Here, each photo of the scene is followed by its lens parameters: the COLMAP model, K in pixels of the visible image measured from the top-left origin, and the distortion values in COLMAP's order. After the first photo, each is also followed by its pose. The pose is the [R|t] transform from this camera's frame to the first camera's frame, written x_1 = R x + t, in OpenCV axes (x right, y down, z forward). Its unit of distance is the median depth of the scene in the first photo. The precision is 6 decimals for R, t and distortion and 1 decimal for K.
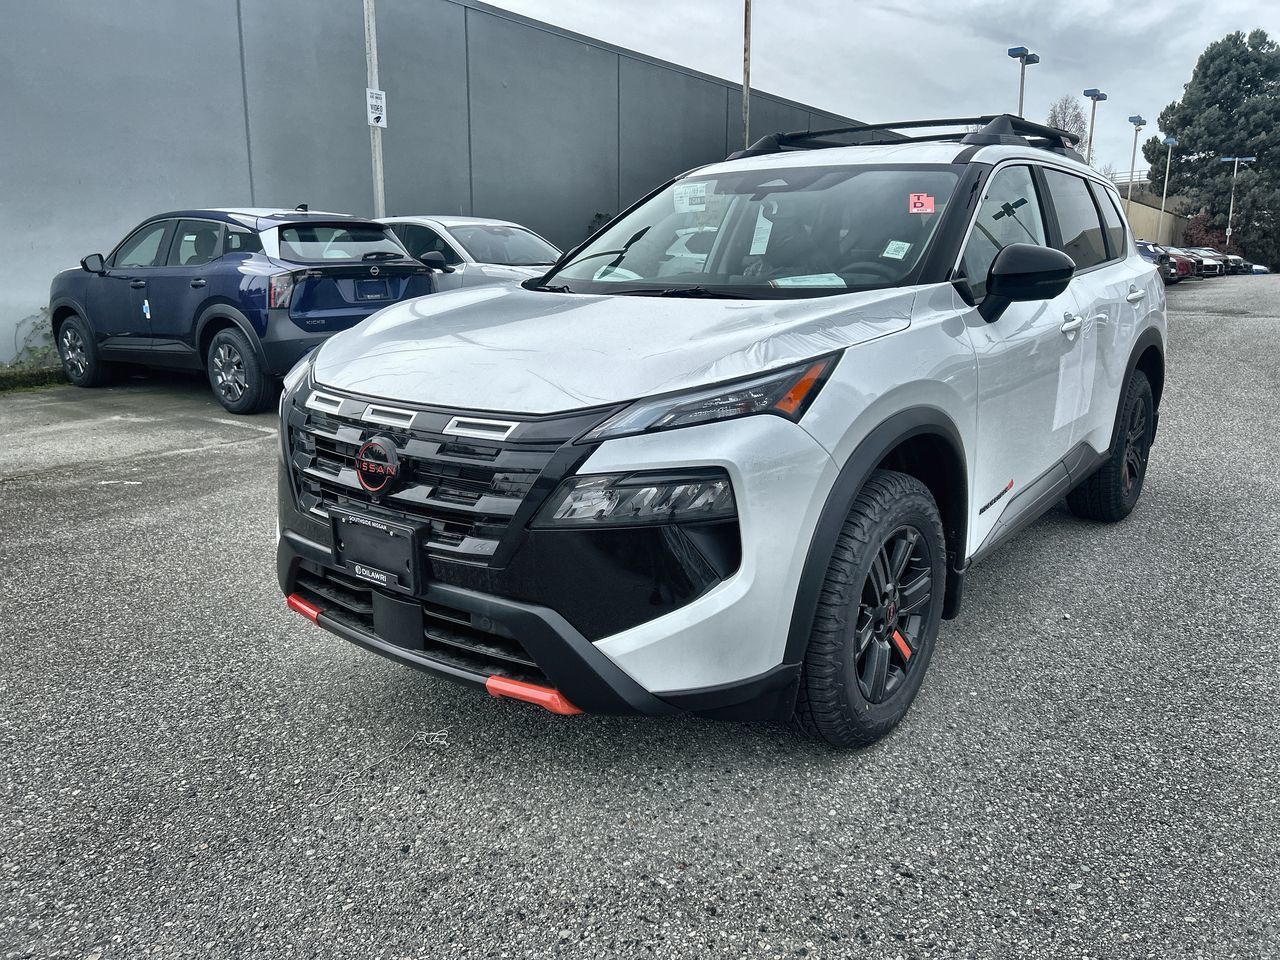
lens RADIAL K [[968.2, 0, 650.5], [0, 968.2, 468.9], [0, 0, 1]] dist [0.064084, -0.068403]
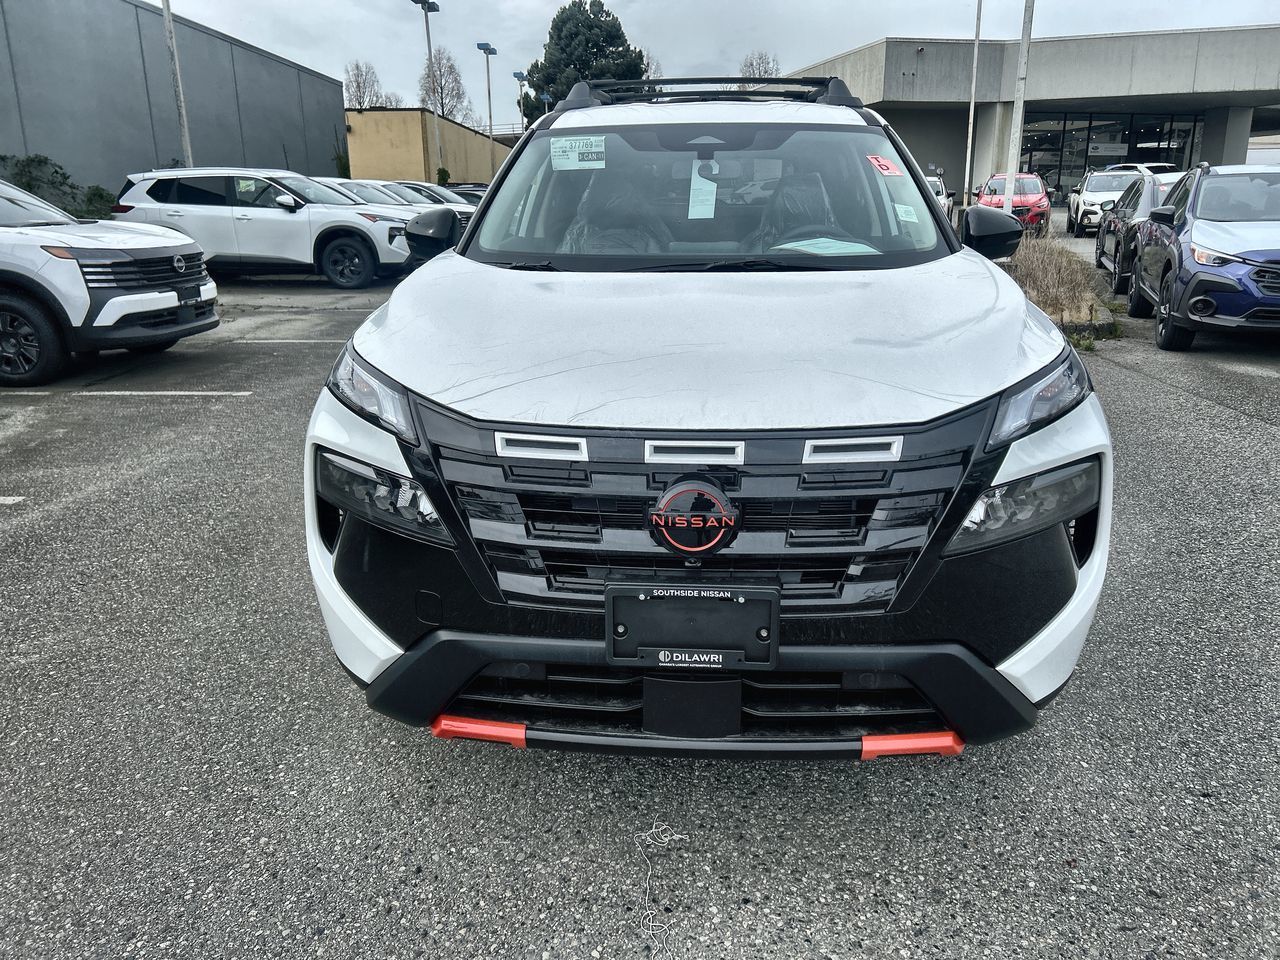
lens RADIAL K [[947.5, 0, 640.0], [0, 947.5, 480.0], [0, 0, 1]] dist [0.153817, -0.220718]
pose [[0.832747, -0.166130, 0.528141, -0.692252], [0.132221, 0.985992, 0.101670, -0.112643], [-0.537633, -0.014834, 0.843048, 0.382663]]
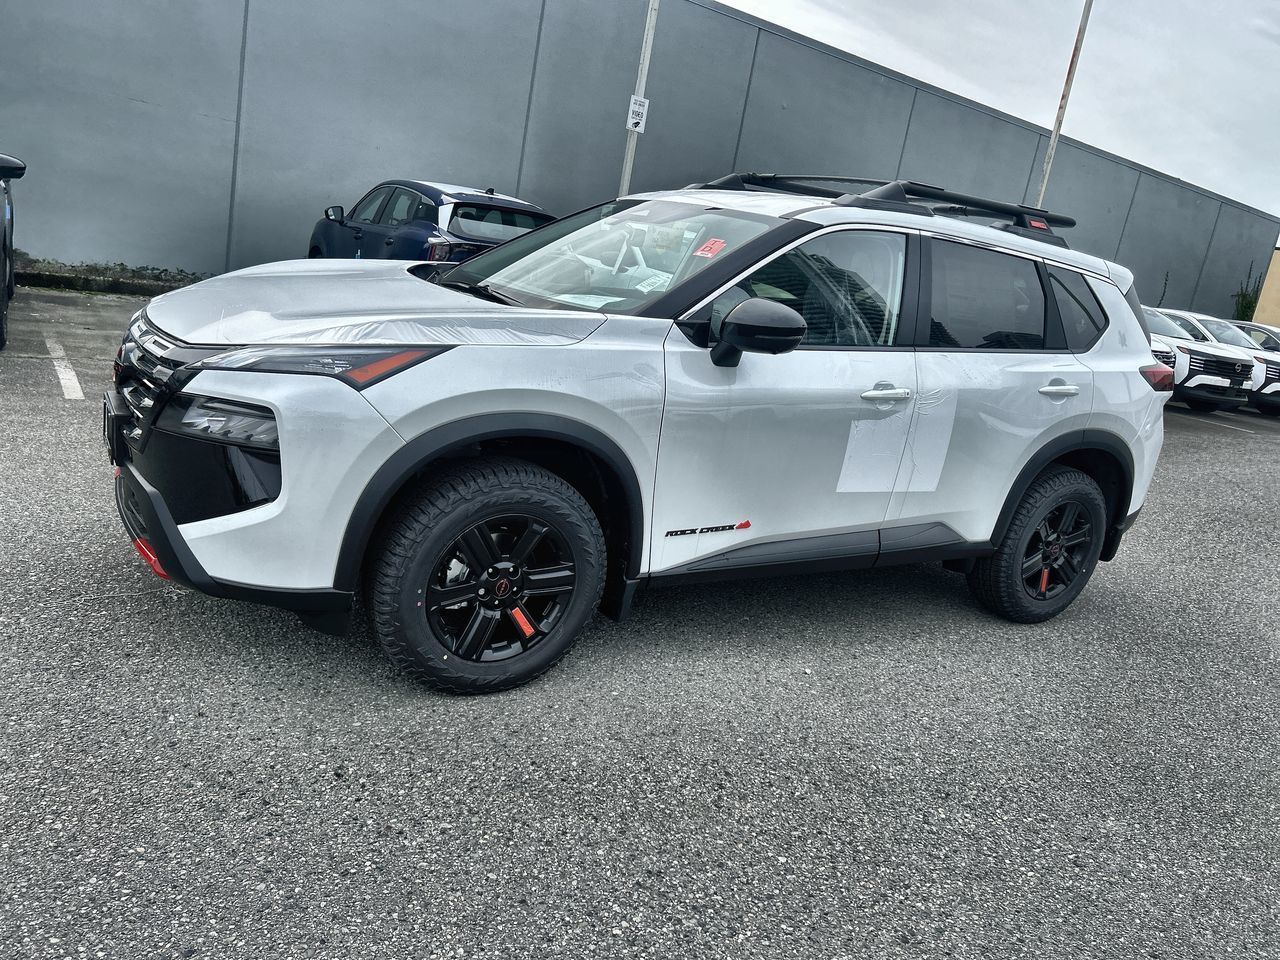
lens RADIAL K [[970.0, 0, 642.6], [0, 970.0, 475.7], [0, 0, 1]] dist [0.066774, -0.100328]
pose [[0.925080, 0.224528, -0.306291, 0.794099], [-0.227650, 0.973396, 0.025989, -0.051370], [0.303978, 0.045685, 0.951583, -0.038892]]
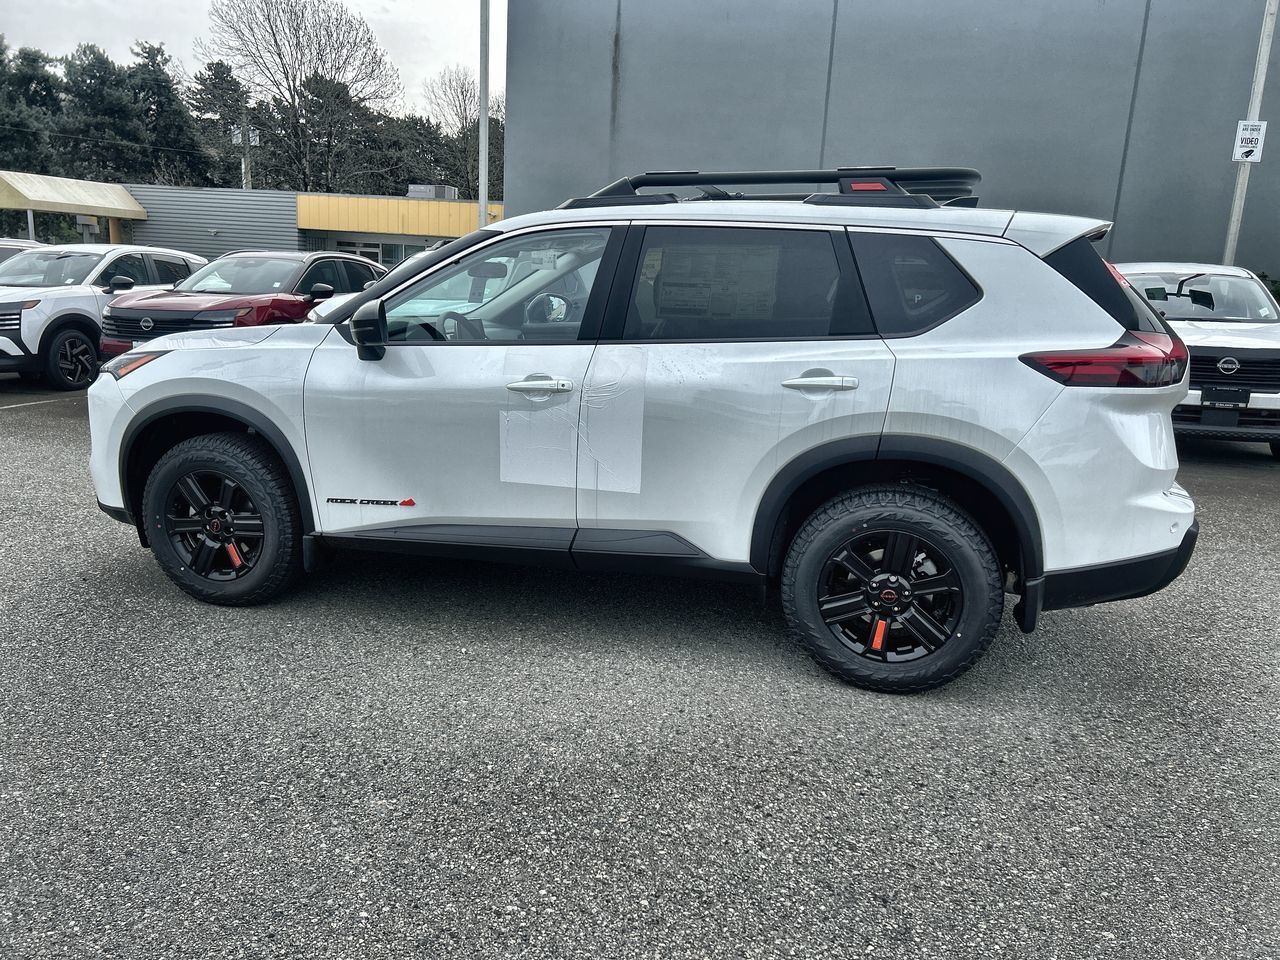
lens RADIAL K [[980.8, 0, 640.0], [0, 980.8, 480.0], [0, 0, 1]] dist [0.067112, -0.075073]
pose [[0.371080, 0.200501, -0.906697, 2.132145], [-0.230077, 0.965818, 0.119412, -0.298246], [0.899647, 0.164299, 0.404527, 1.057481]]
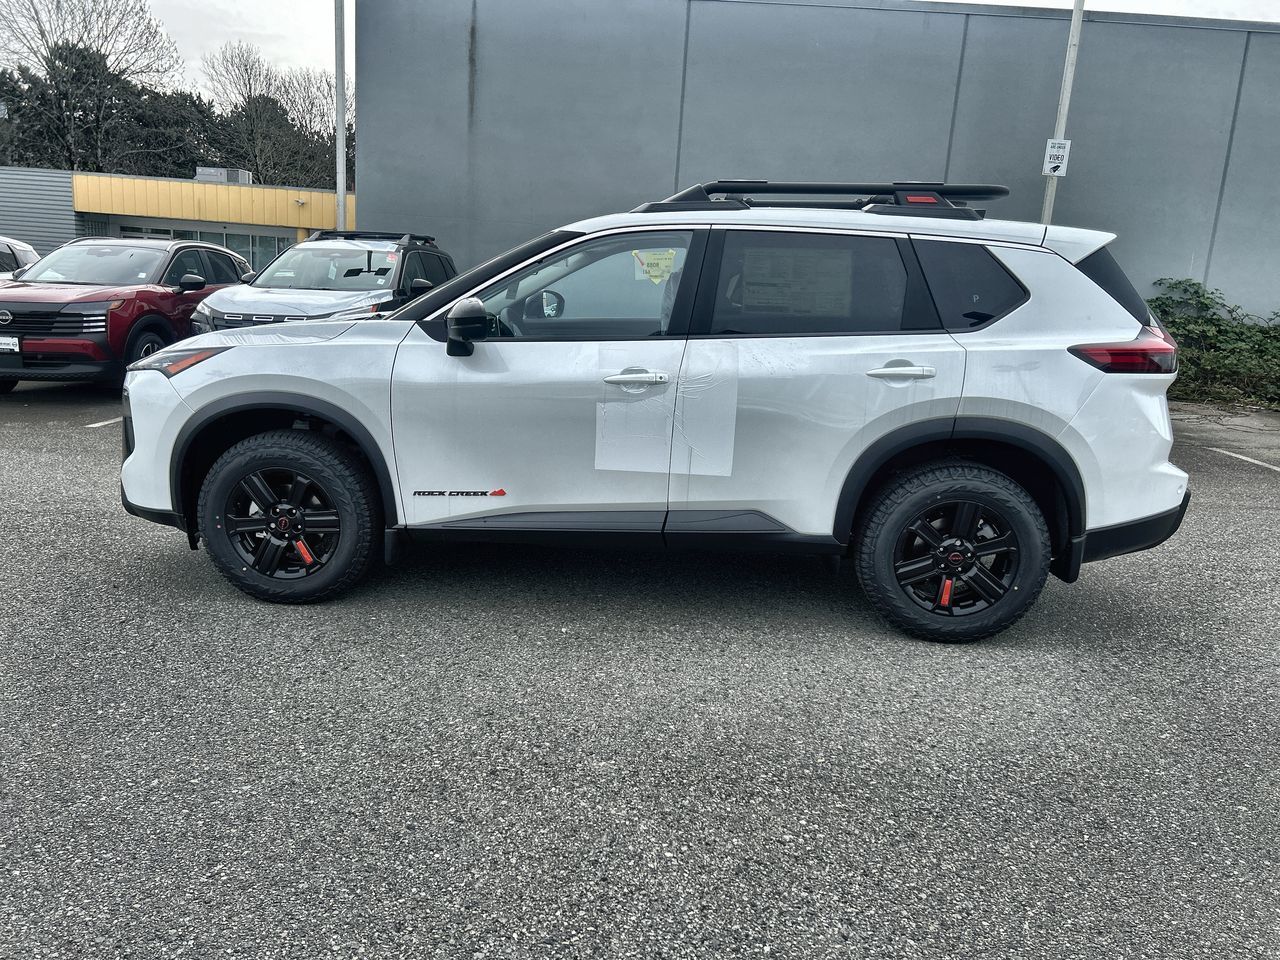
lens RADIAL K [[983.3, 0, 633.0], [0, 983.3, 480.8], [0, 0, 1]] dist [0.063142, -0.068869]
pose [[0.553625, 0.192003, -0.810330, 2.013084], [-0.219872, 0.972231, 0.080146, -0.184824], [0.803216, 0.133798, 0.580468, 0.576997]]
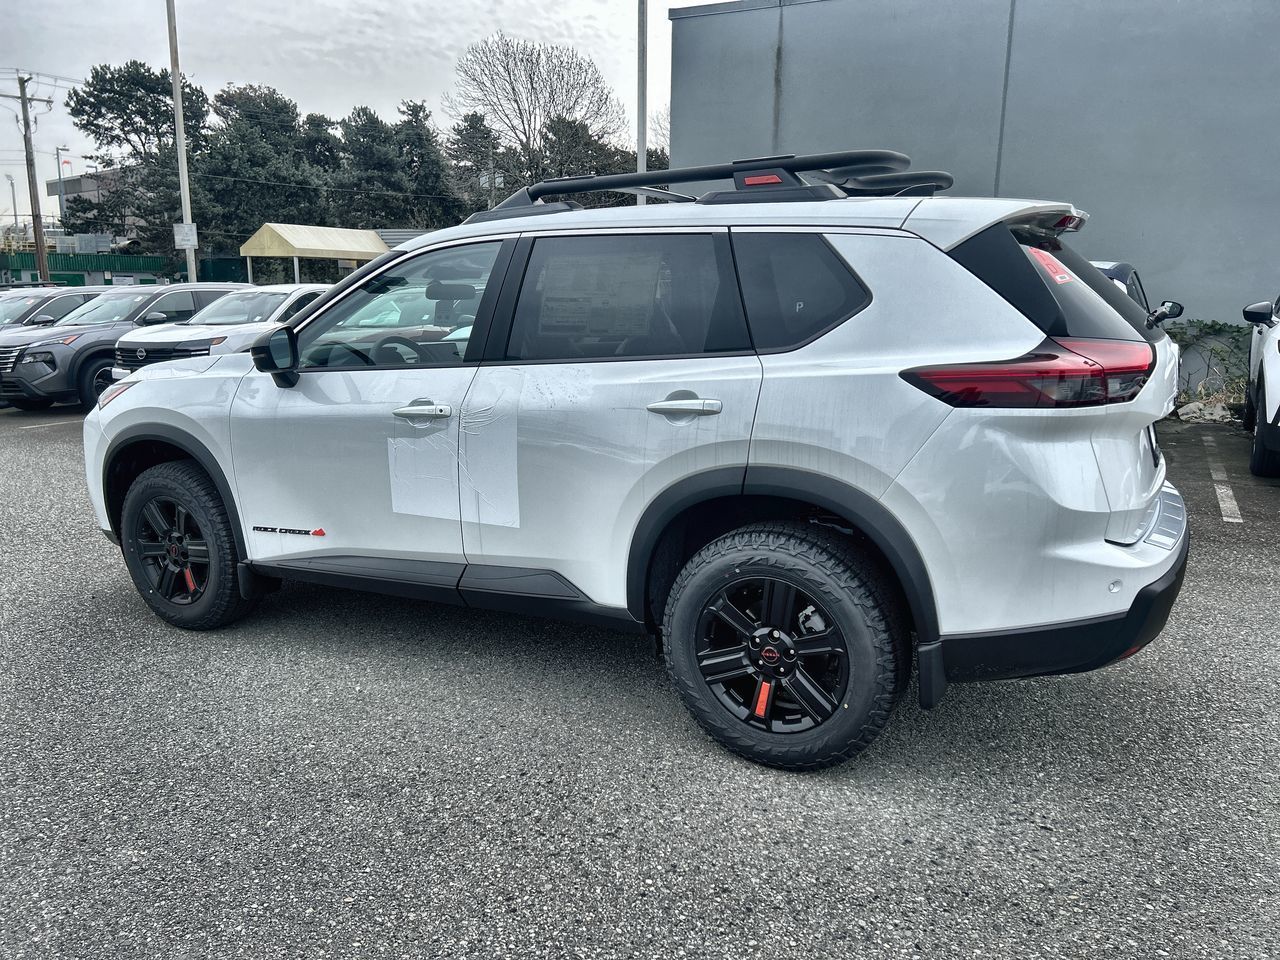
lens RADIAL K [[978.2, 0, 643.4], [0, 978.2, 477.1], [0, 0, 1]] dist [0.065838, -0.083322]
pose [[0.139174, 0.180499, -0.973679, 2.123704], [-0.205542, 0.967100, 0.149900, -0.411672], [0.968702, 0.179270, 0.171695, 1.597801]]
